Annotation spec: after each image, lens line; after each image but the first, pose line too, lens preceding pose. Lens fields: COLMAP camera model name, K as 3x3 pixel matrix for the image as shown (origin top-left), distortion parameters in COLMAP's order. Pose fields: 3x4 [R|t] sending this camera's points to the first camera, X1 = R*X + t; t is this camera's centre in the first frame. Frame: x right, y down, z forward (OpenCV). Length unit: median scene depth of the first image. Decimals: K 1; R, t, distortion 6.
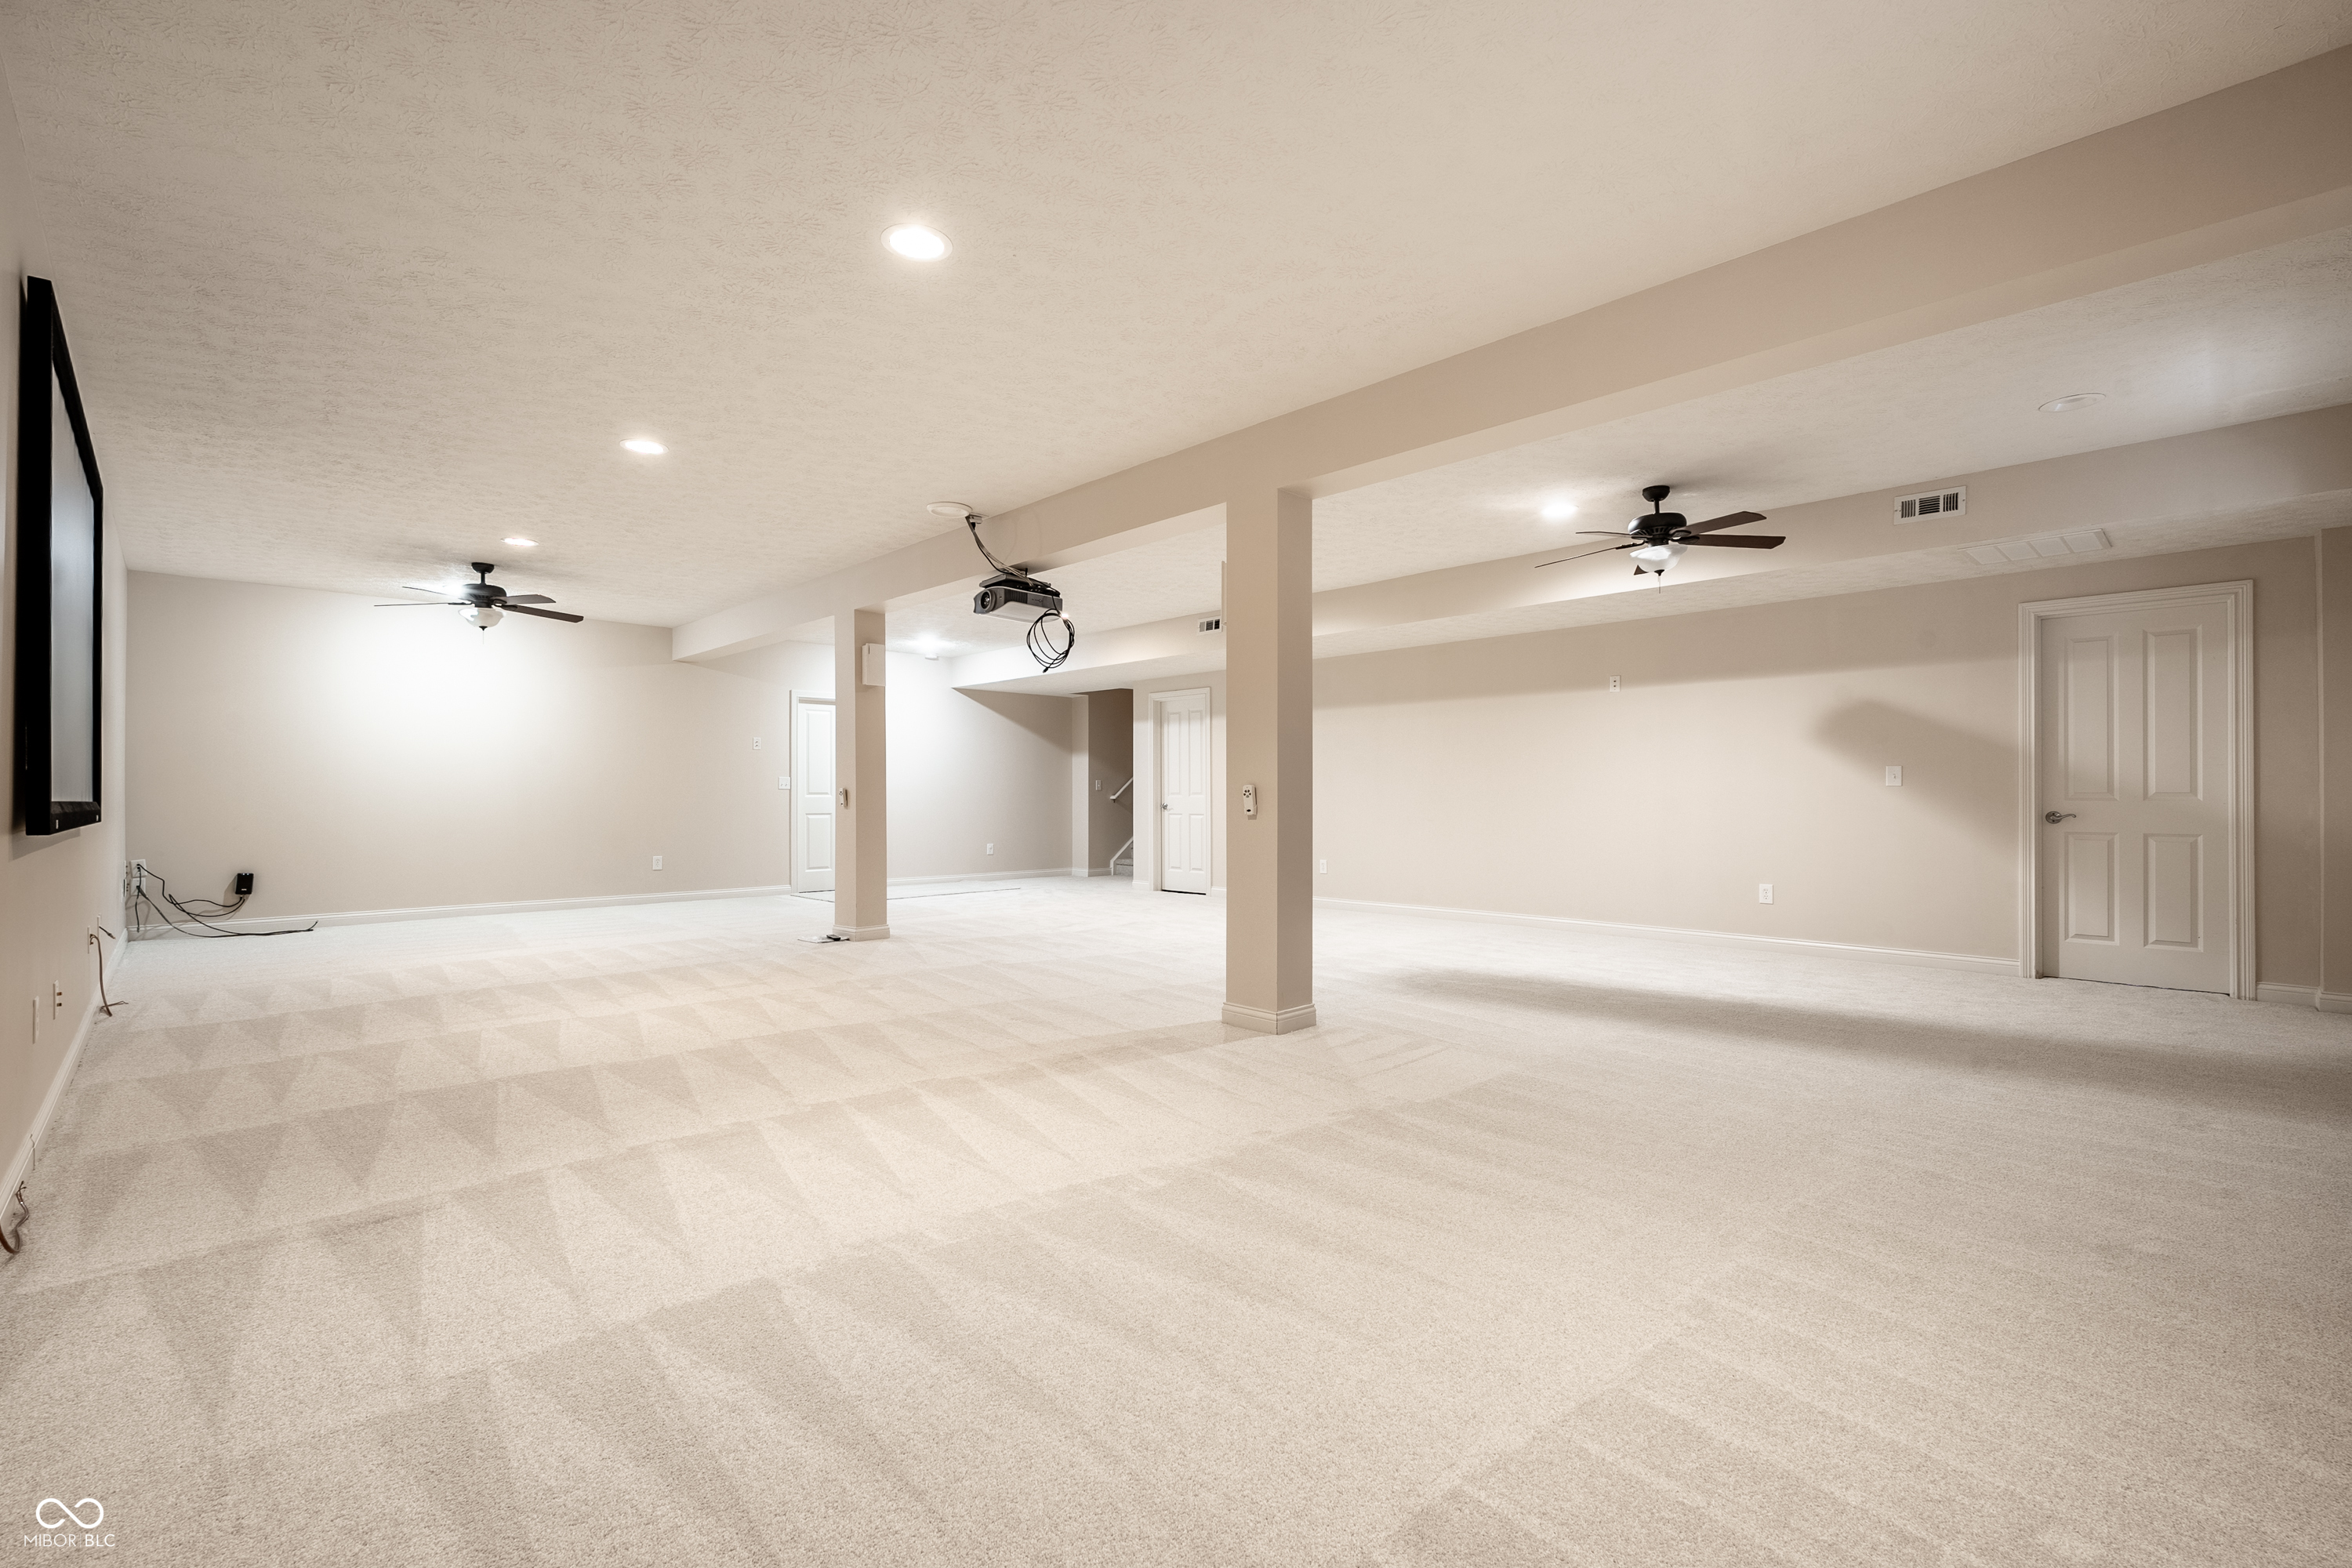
lens RADIAL K [[1040.6, 0, 1168.4], [0, 1040.6, 793.1], [0, 0, 1]] dist [0.001455, -0.001085]
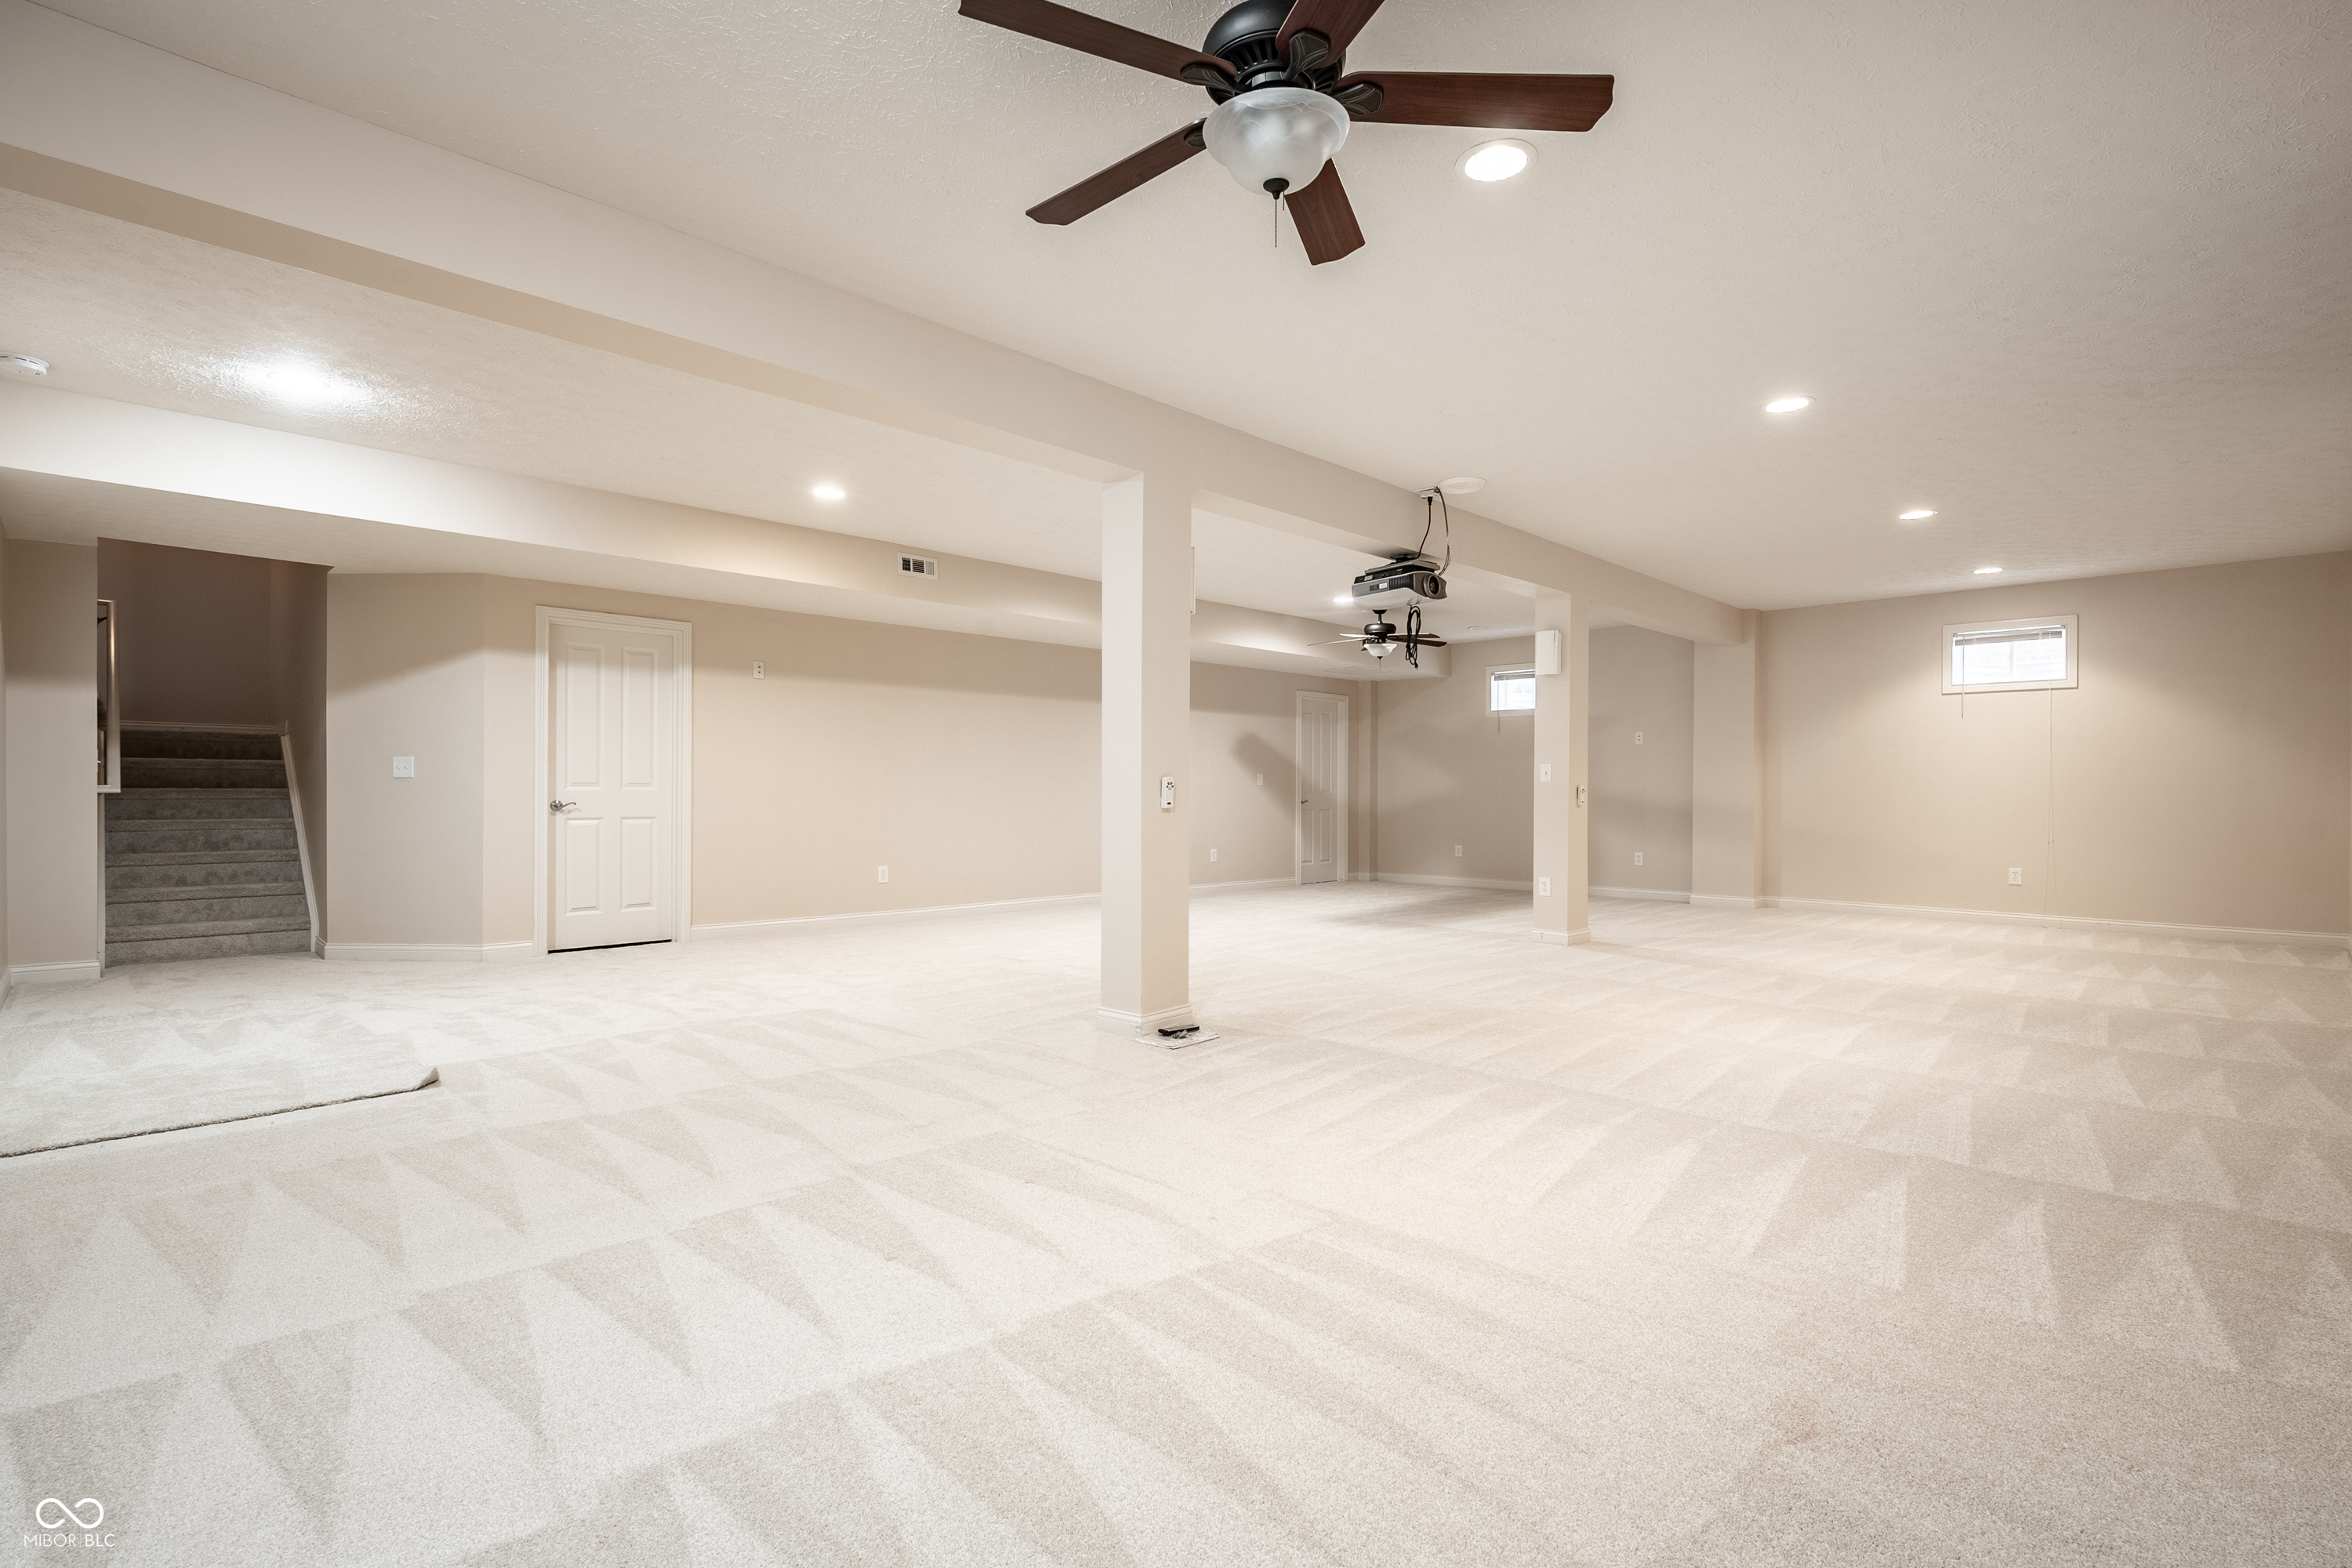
lens RADIAL K [[1104.3, 0, 1177.5], [0, 1104.3, 785.9], [0, 0, 1]] dist [0.003494, 0.000221]
pose [[-0.035065, 0.003820, 0.999378, -0.658549], [-0.008699, 0.999954, -0.004128, 0.001623], [-0.999347, -0.008838, -0.035030, 0.716646]]
